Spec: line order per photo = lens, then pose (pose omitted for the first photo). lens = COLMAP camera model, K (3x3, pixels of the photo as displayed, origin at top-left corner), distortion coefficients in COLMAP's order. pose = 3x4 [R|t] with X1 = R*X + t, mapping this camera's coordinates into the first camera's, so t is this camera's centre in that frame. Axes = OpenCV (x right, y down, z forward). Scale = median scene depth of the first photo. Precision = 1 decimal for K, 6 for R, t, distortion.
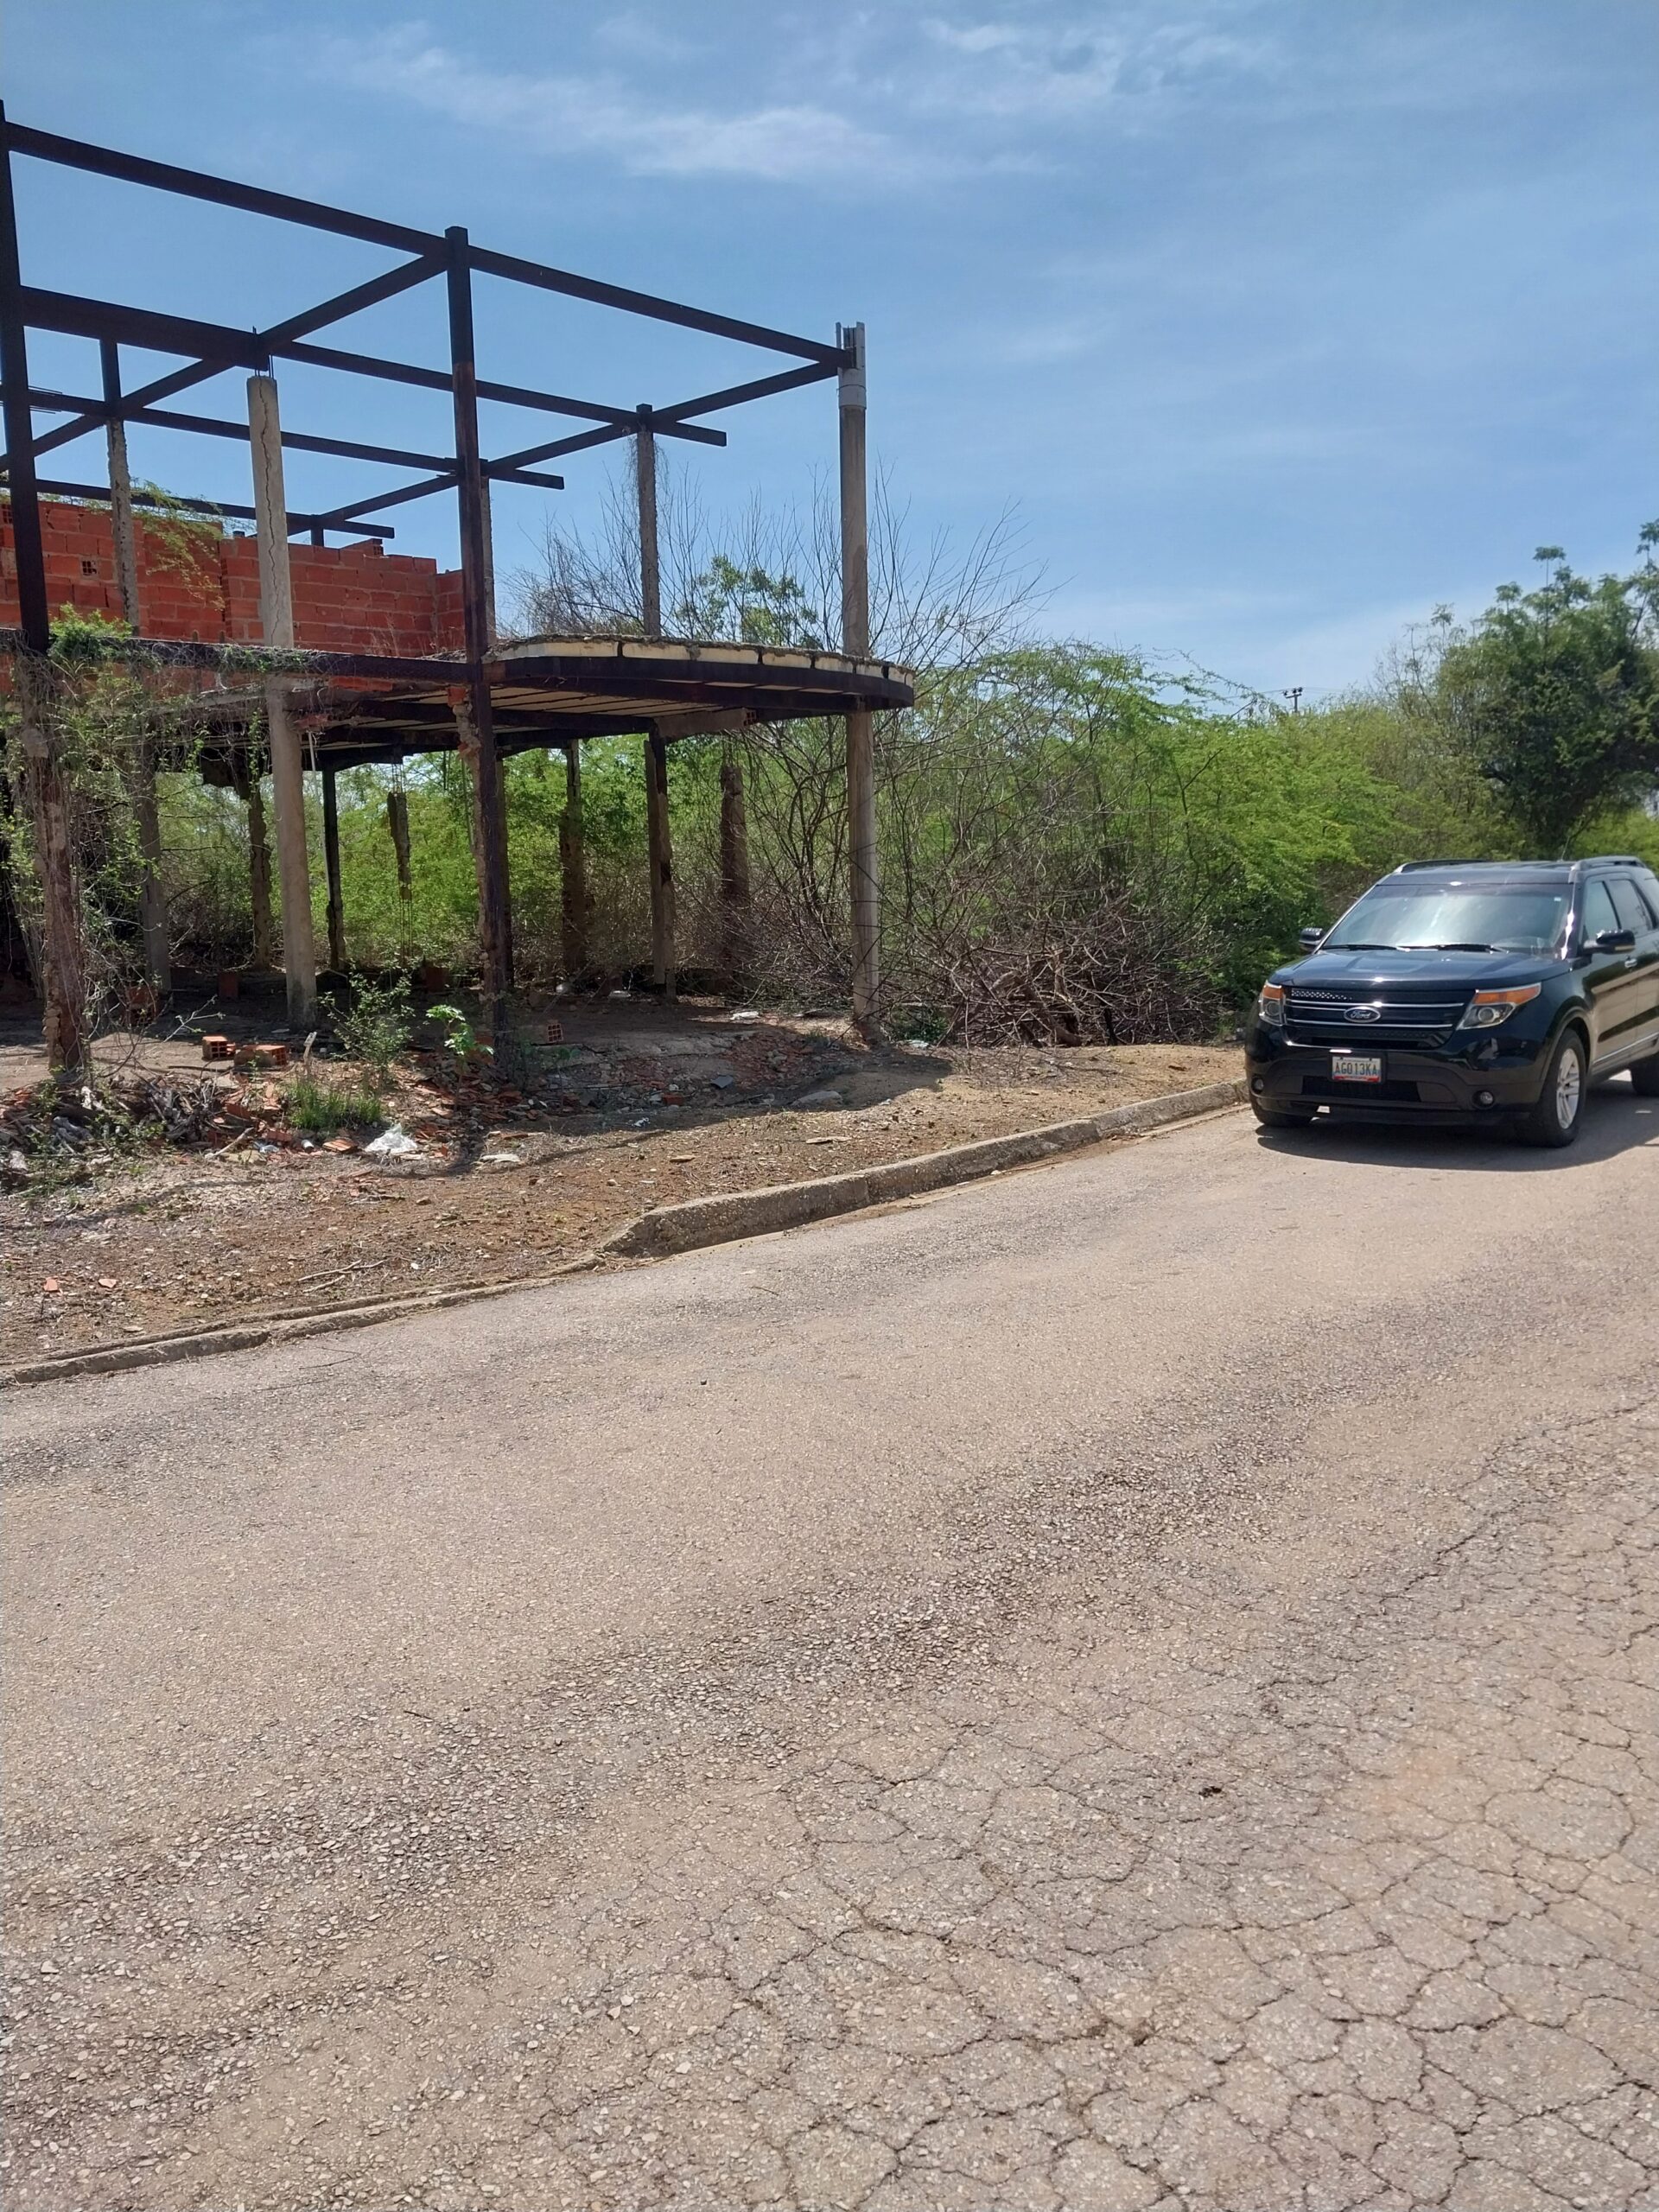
lens RADIAL K [[1704.9, 0, 829.5], [0, 1704.9, 1106.0], [0, 0, 1]] dist [-0.002066, -0.004525]
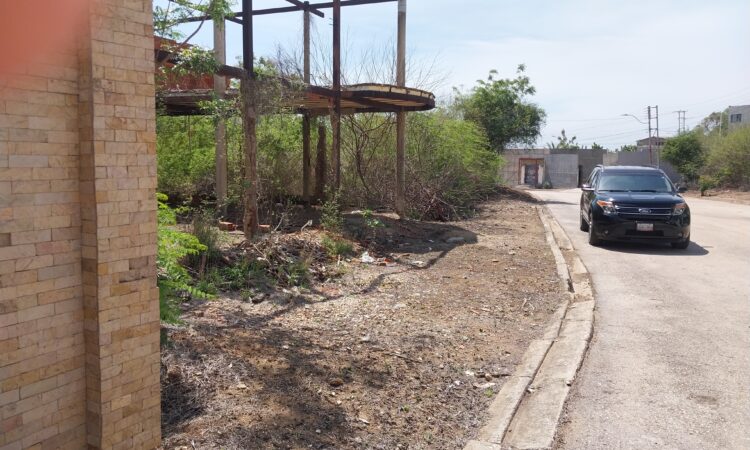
lens RADIAL K [[587.1, 0, 375.0], [0, 587.1, 225.0], [0, 0, 1]] dist [0.000866, 0.000706]
pose [[0.931089, -0.021247, 0.364173, -0.616147], [0.032970, 0.999118, -0.026004, -0.013515], [-0.363299, 0.036219, 0.930968, 0.100886]]
